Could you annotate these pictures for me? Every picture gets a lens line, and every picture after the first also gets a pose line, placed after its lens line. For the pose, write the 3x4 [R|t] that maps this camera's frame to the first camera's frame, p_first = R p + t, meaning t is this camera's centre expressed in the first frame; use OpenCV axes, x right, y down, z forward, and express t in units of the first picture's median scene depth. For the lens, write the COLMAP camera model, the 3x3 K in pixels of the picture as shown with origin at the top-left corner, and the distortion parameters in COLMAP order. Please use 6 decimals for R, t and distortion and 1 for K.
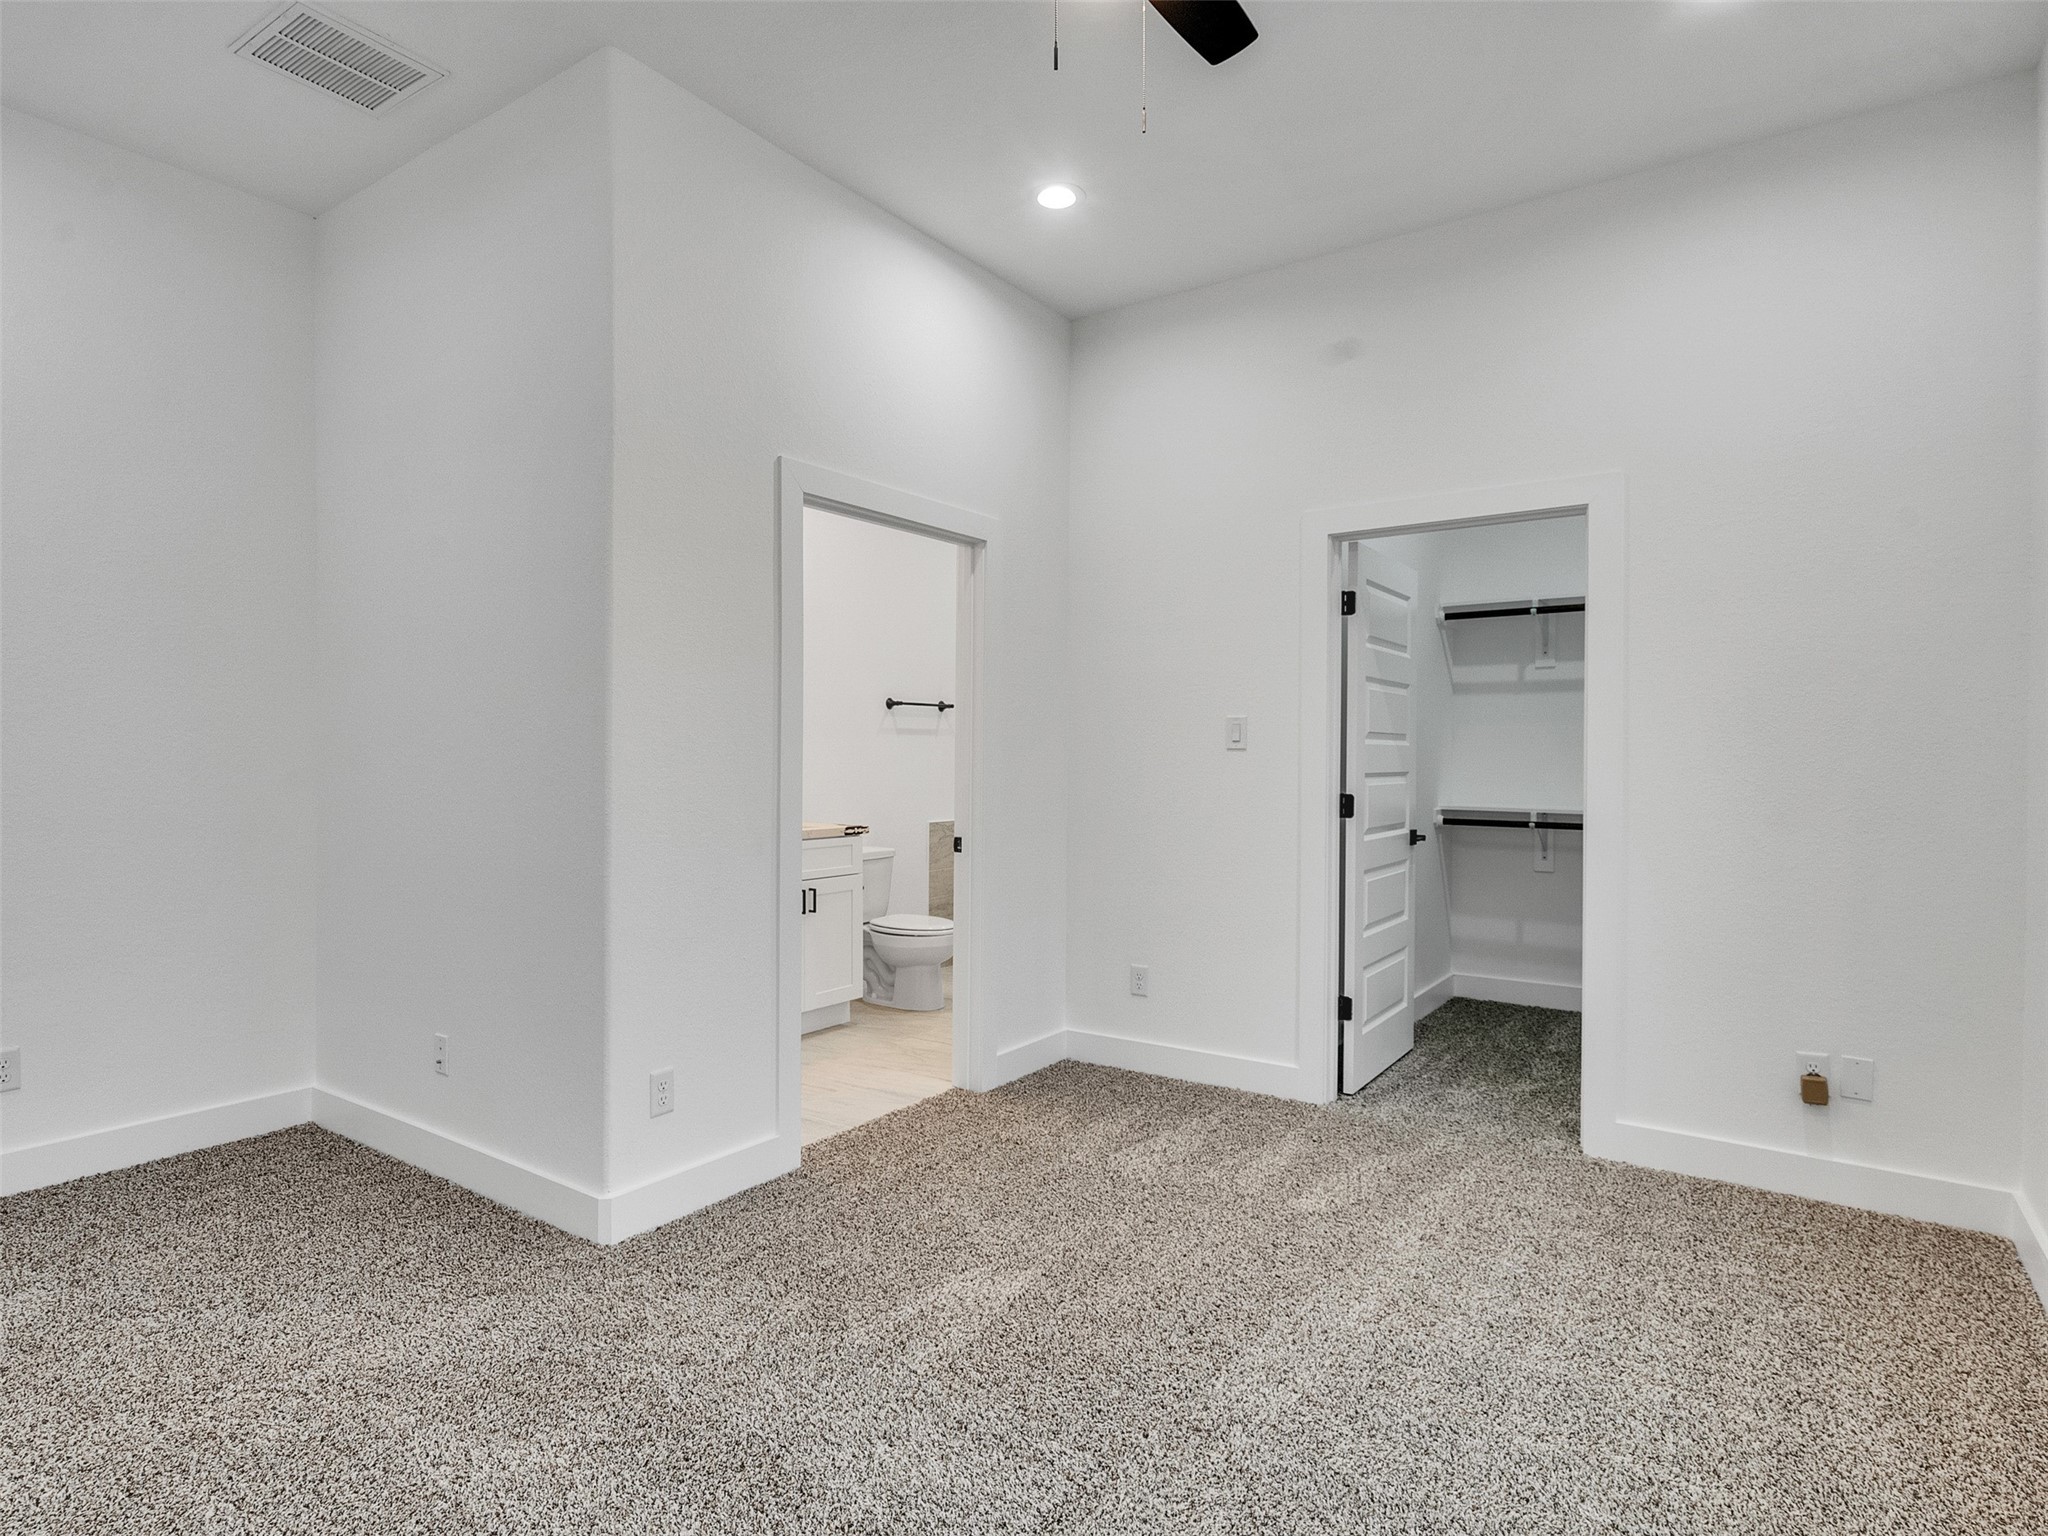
lens RADIAL K [[1056.3, 0, 1002.0], [0, 1056.3, 768.0], [0, 0, 1]] dist [-0.003165, 0.003507]
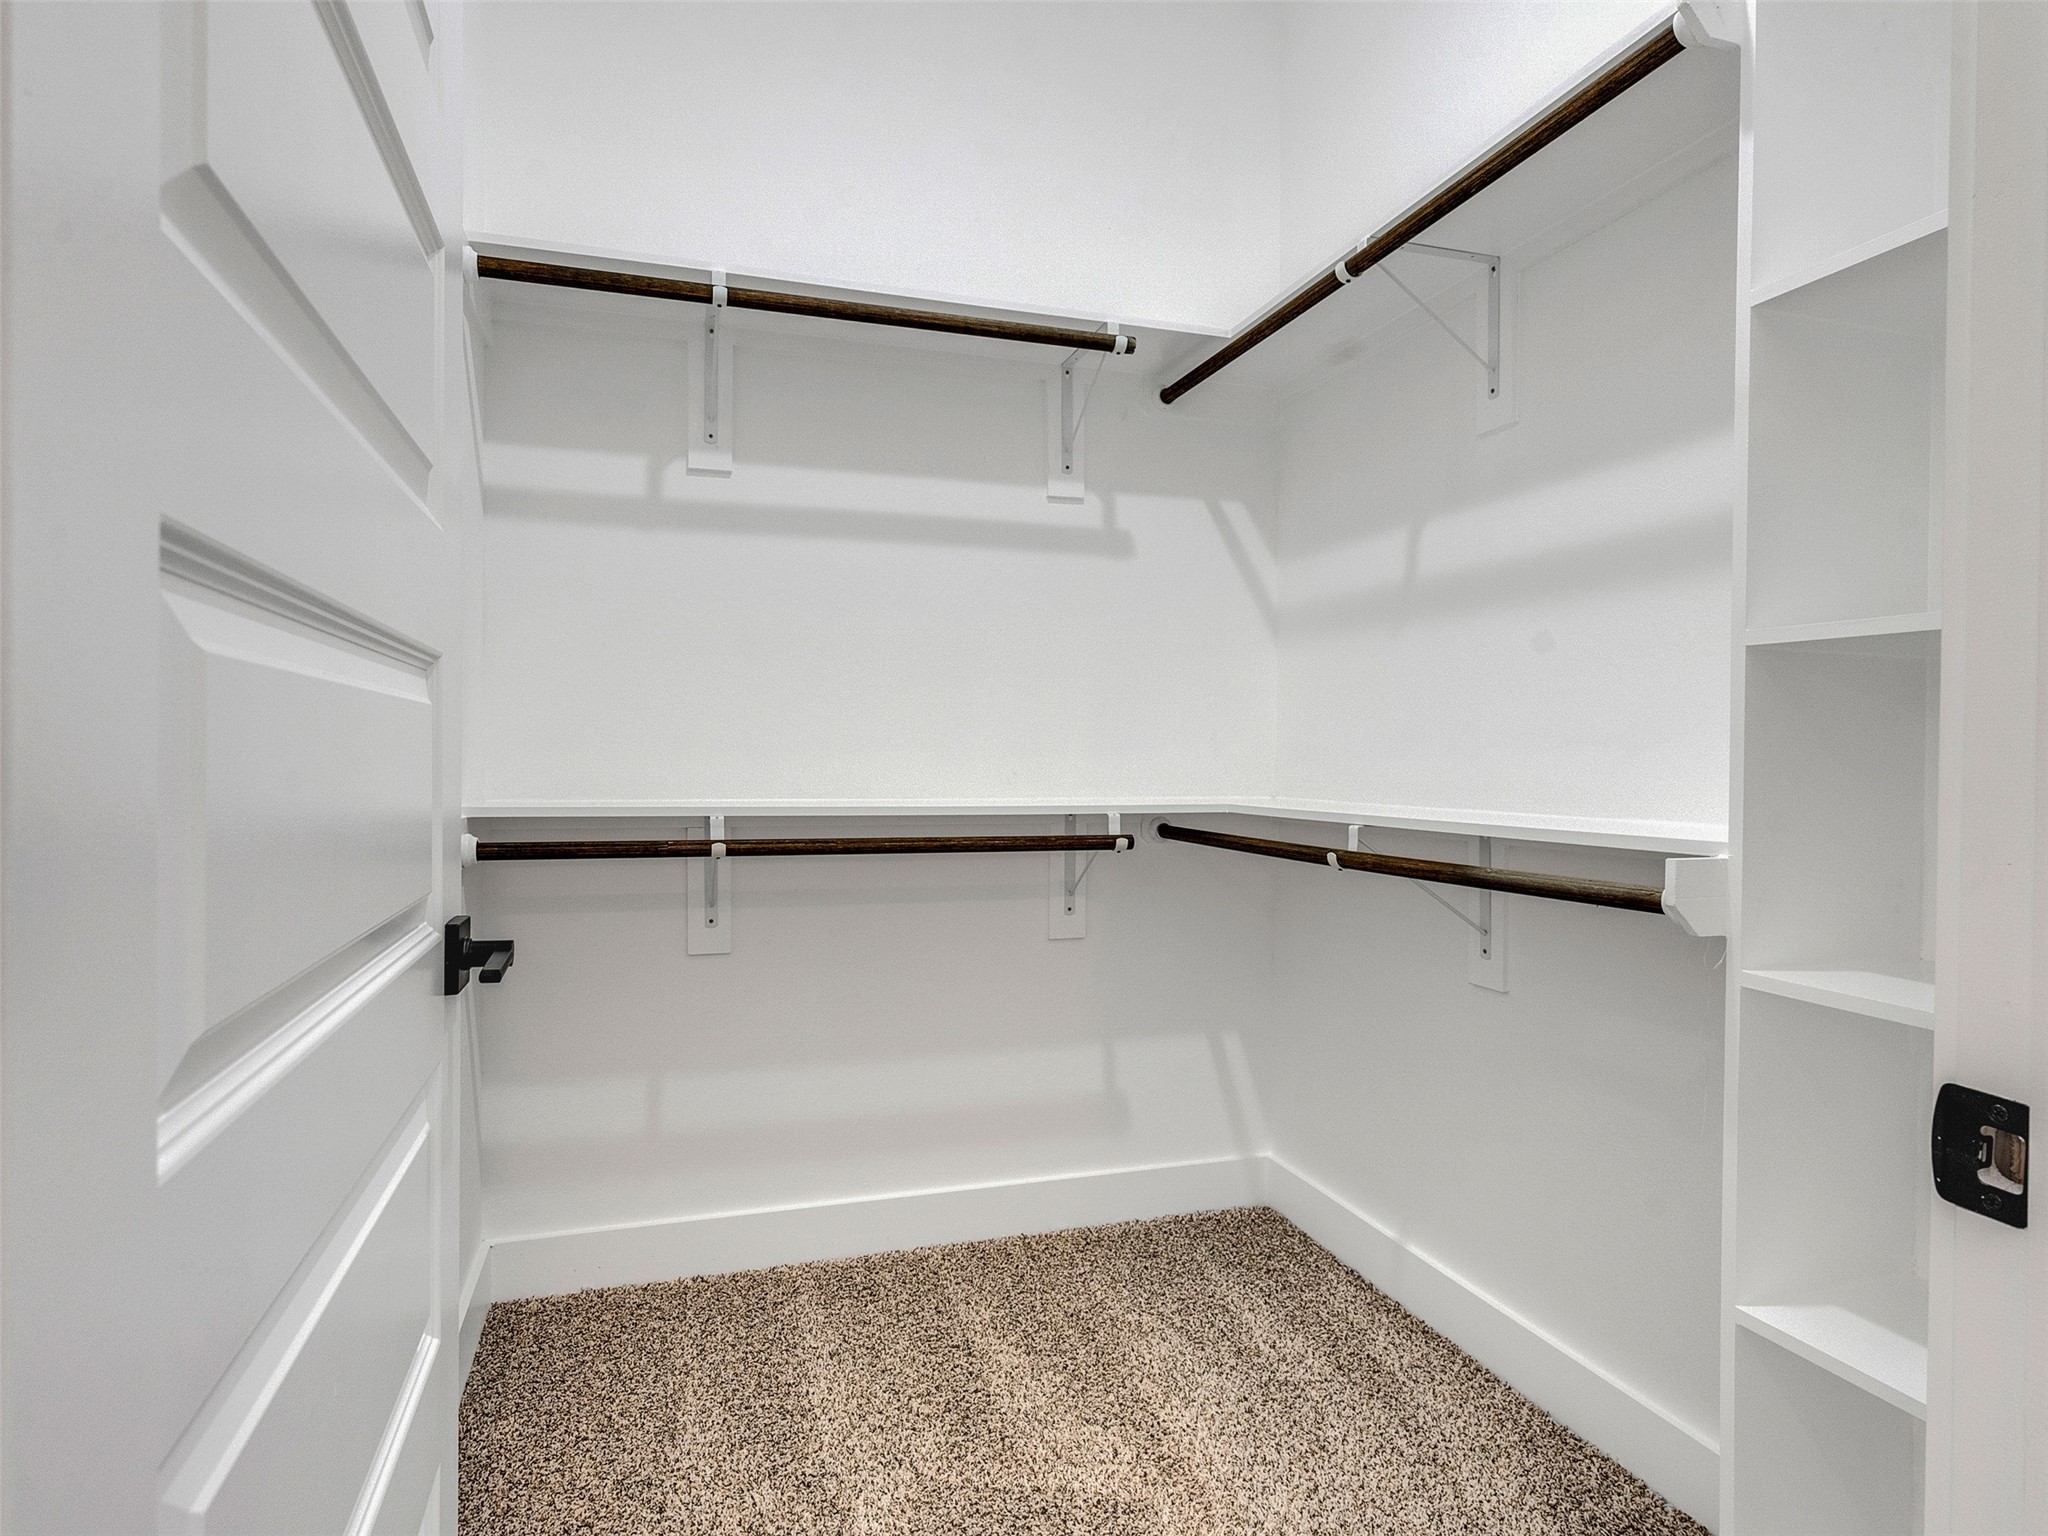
lens RADIAL K [[1125.1, 0, 1005.1], [0, 1125.1, 769.1], [0, 0, 1]] dist [0.001100, 0.001023]
pose [[0.601872, -0.007035, 0.798562, 0.225948], [0.005265, 0.999974, 0.004841, 0.022291], [-0.798575, 0.001291, 0.601894, 0.635652]]
